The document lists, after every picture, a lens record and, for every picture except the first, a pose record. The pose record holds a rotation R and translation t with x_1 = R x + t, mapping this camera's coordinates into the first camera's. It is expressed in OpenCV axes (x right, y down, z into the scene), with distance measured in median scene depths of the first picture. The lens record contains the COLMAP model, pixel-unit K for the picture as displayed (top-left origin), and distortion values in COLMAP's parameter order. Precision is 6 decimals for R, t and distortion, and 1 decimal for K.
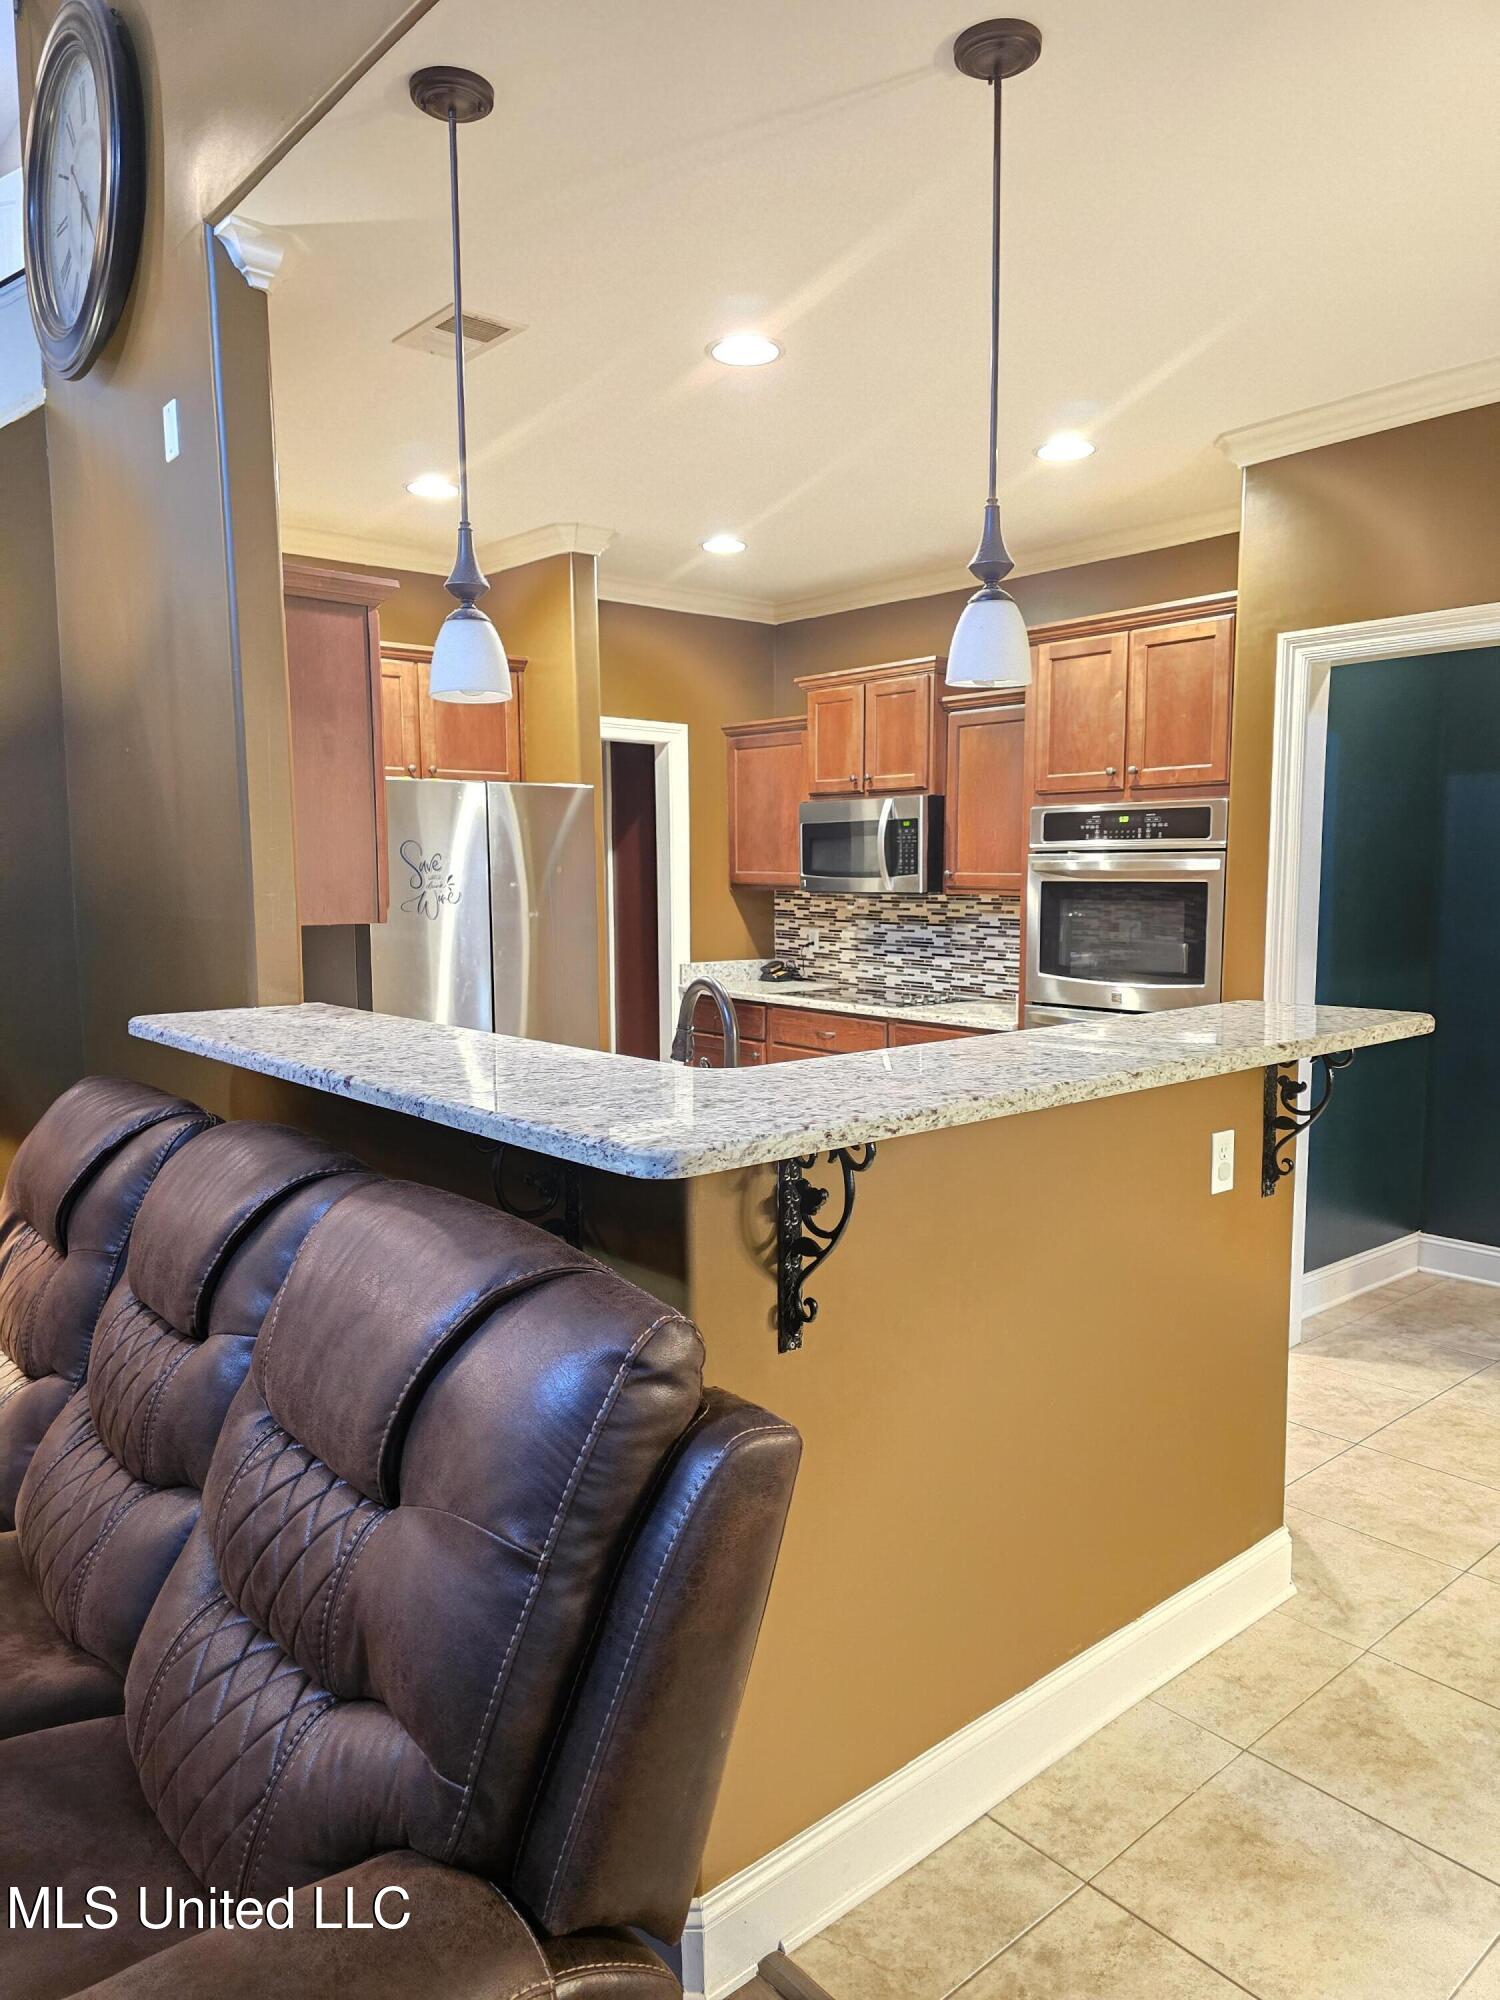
lens RADIAL K [[1382.0, 0, 756.3], [0, 1382.0, 998.8], [0, 0, 1]] dist [0.062587, -0.085071]
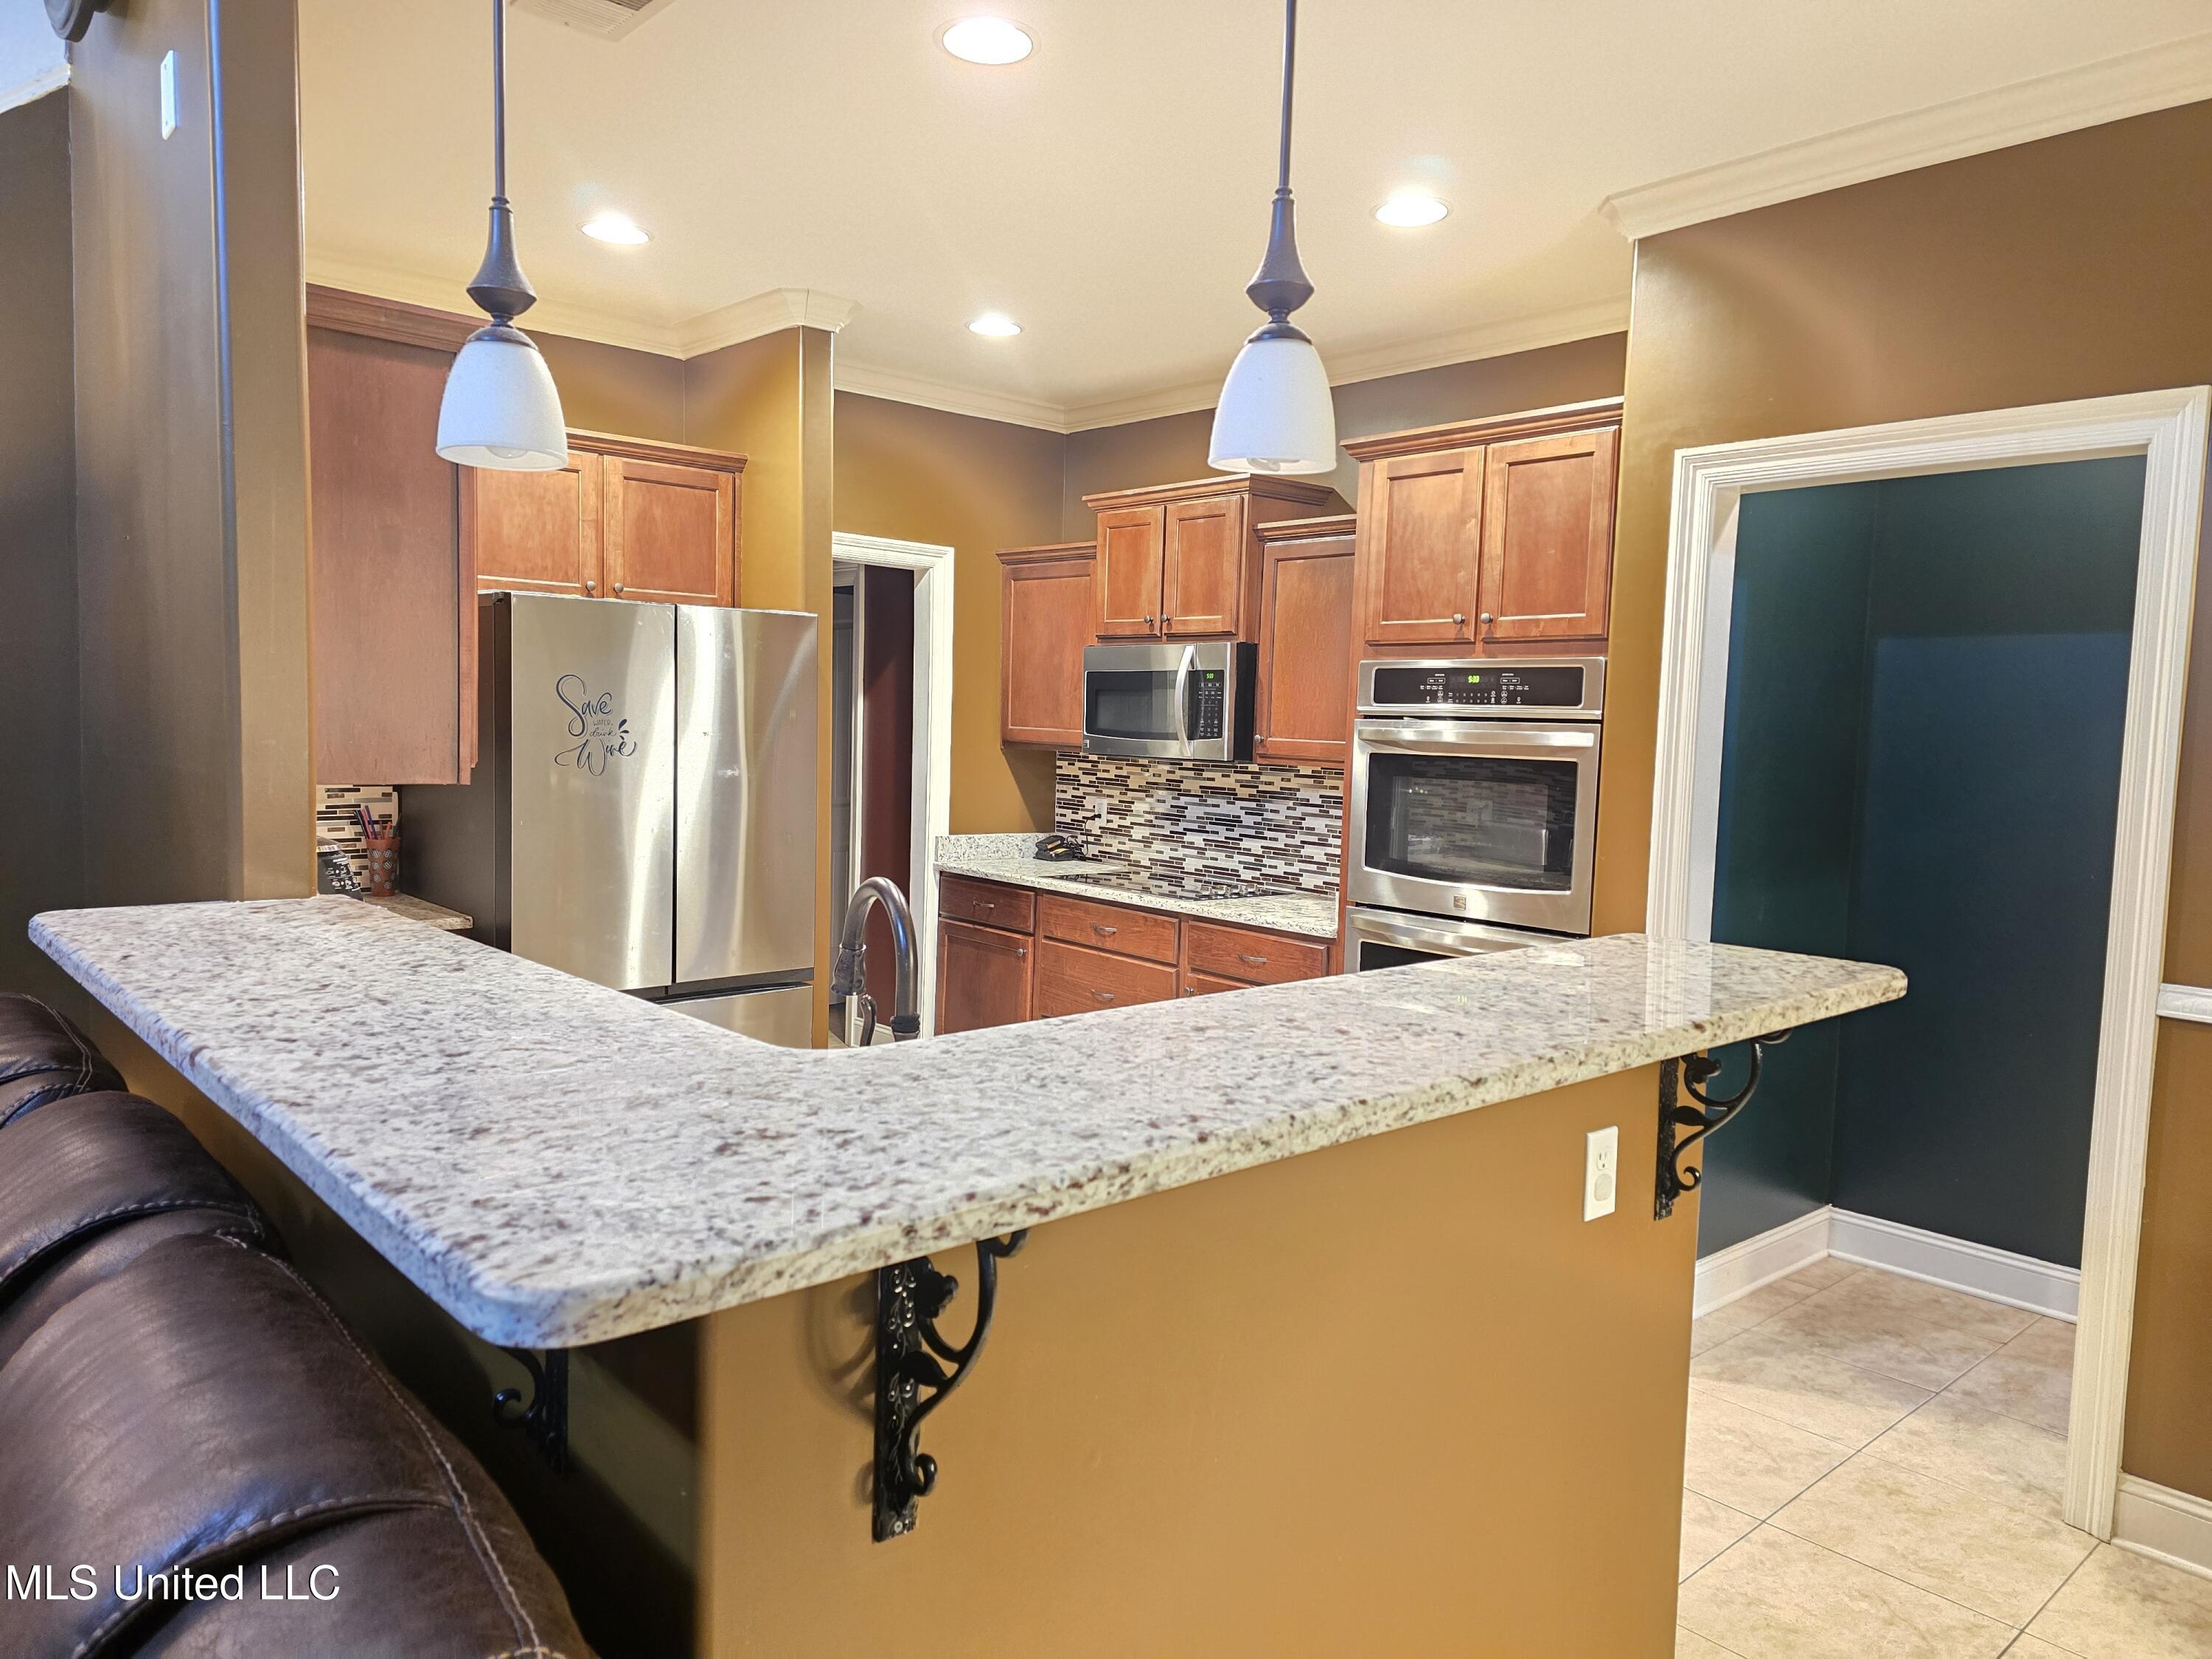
lens RADIAL K [[1505.2, 0, 1108.1], [0, 1505.2, 816.1], [0, 0, 1]] dist [0.073151, -0.082603]
pose [[0.999264, 0.032176, 0.020886, 0.038687], [-0.031508, 0.999004, -0.031589, -0.016450], [-0.021882, 0.030908, 0.999283, 0.137563]]
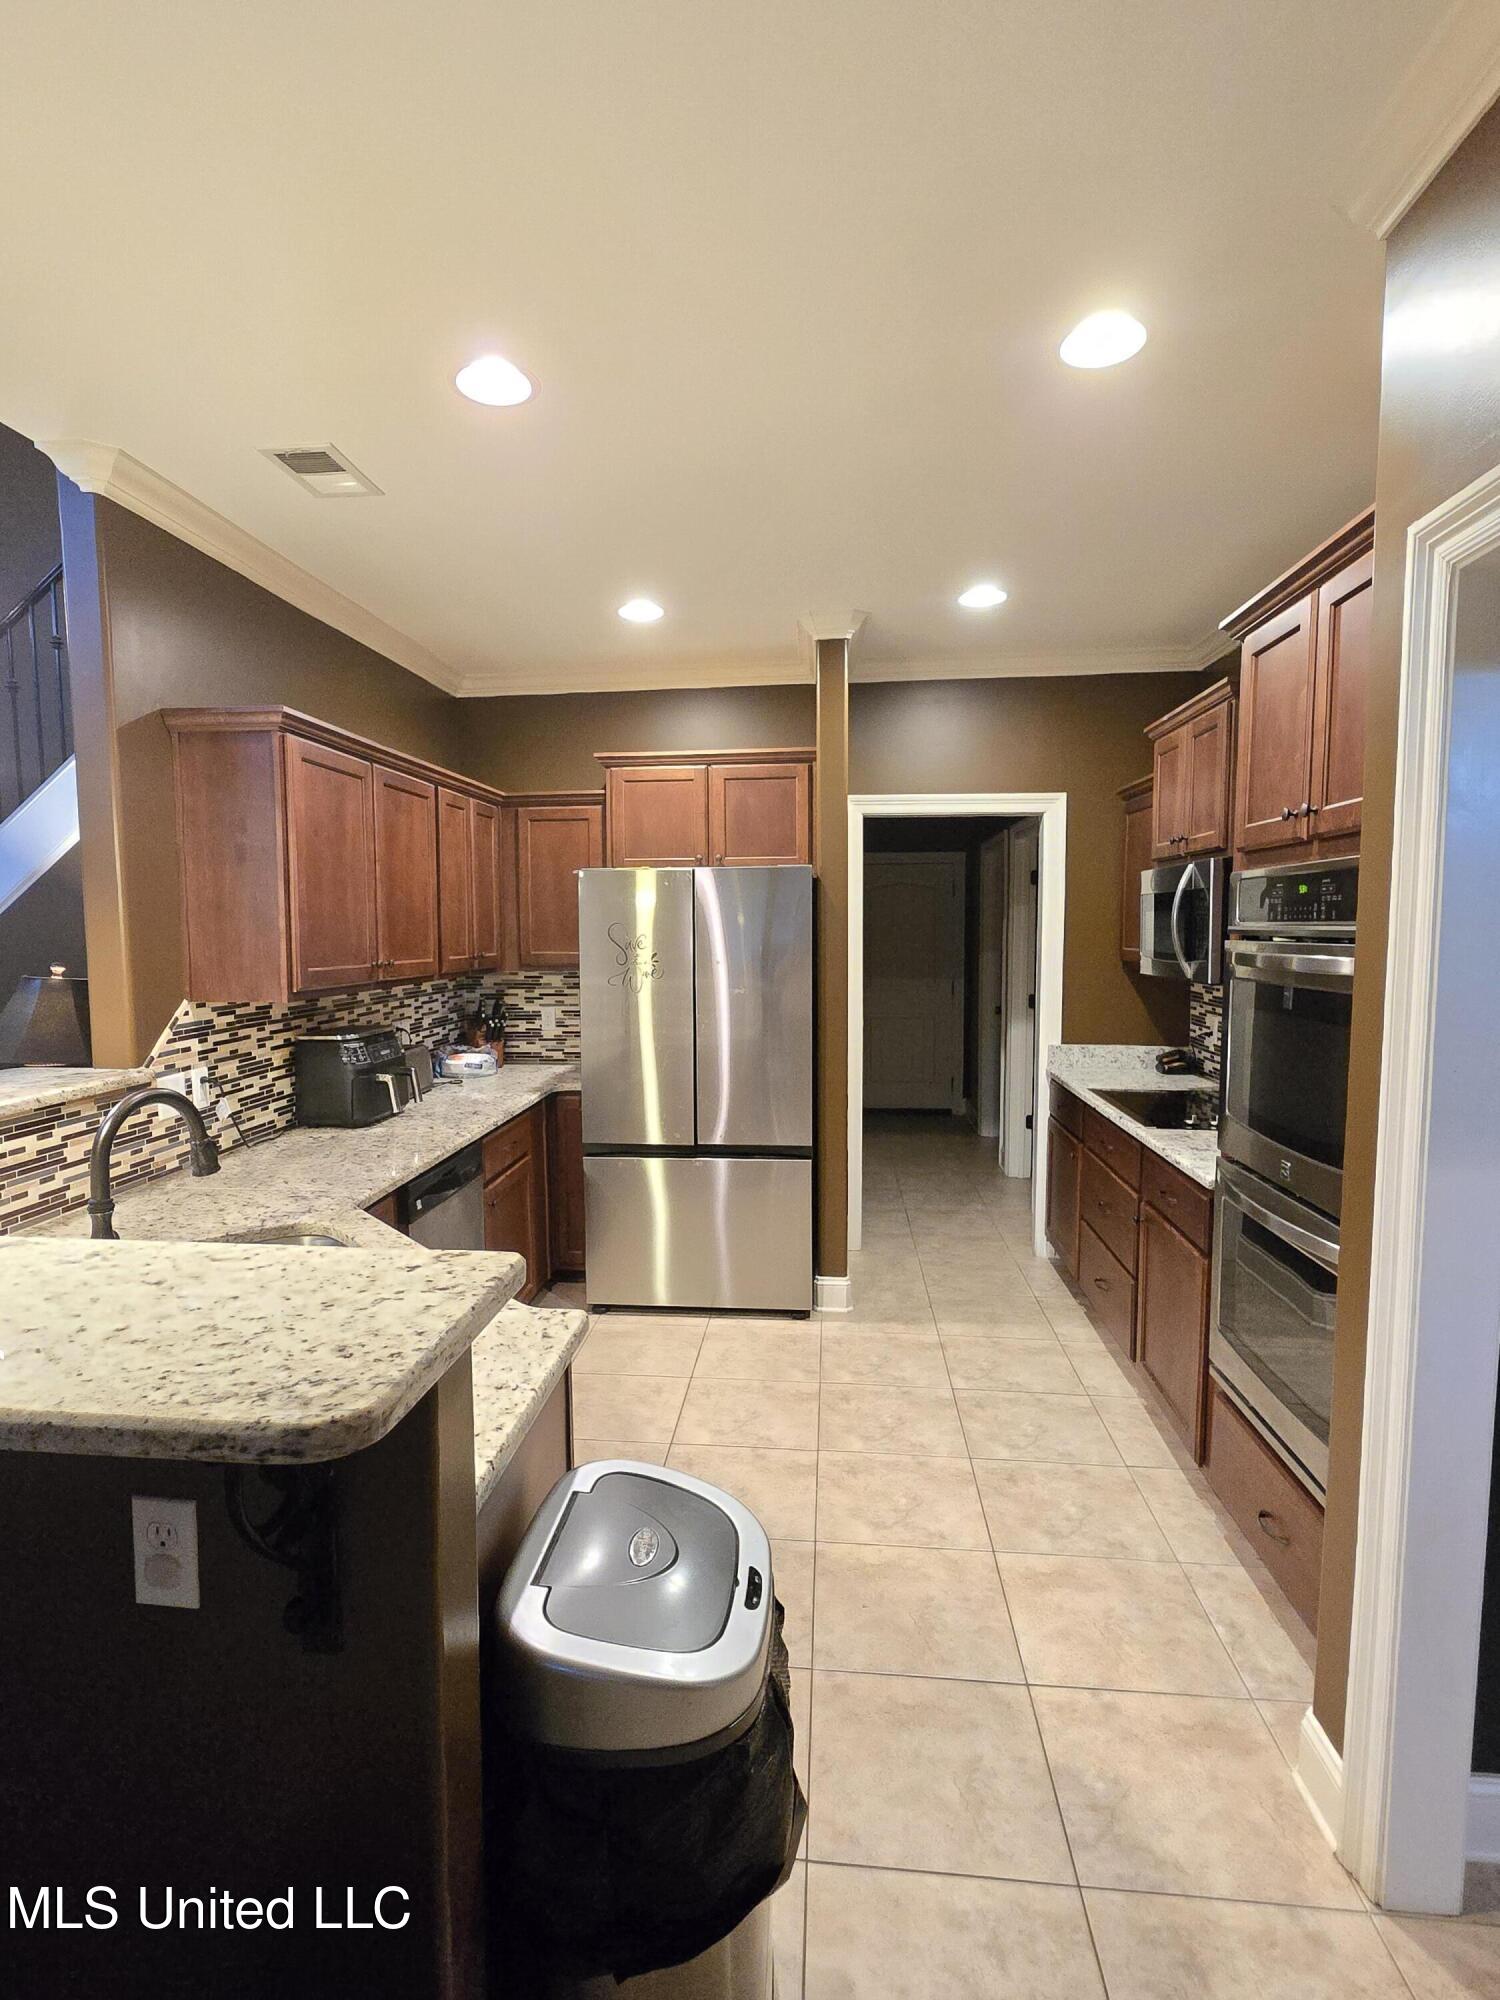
lens RADIAL K [[1015.6, 0, 717.2], [0, 1015.6, 1004.6], [0, 0, 1]] dist [-0.002376, -0.000069]
pose [[0.679897, 0.058108, -0.731002, 0.413936], [-0.070340, 0.997427, 0.013864, -0.064120], [0.729927, 0.041993, 0.682234, 0.491512]]
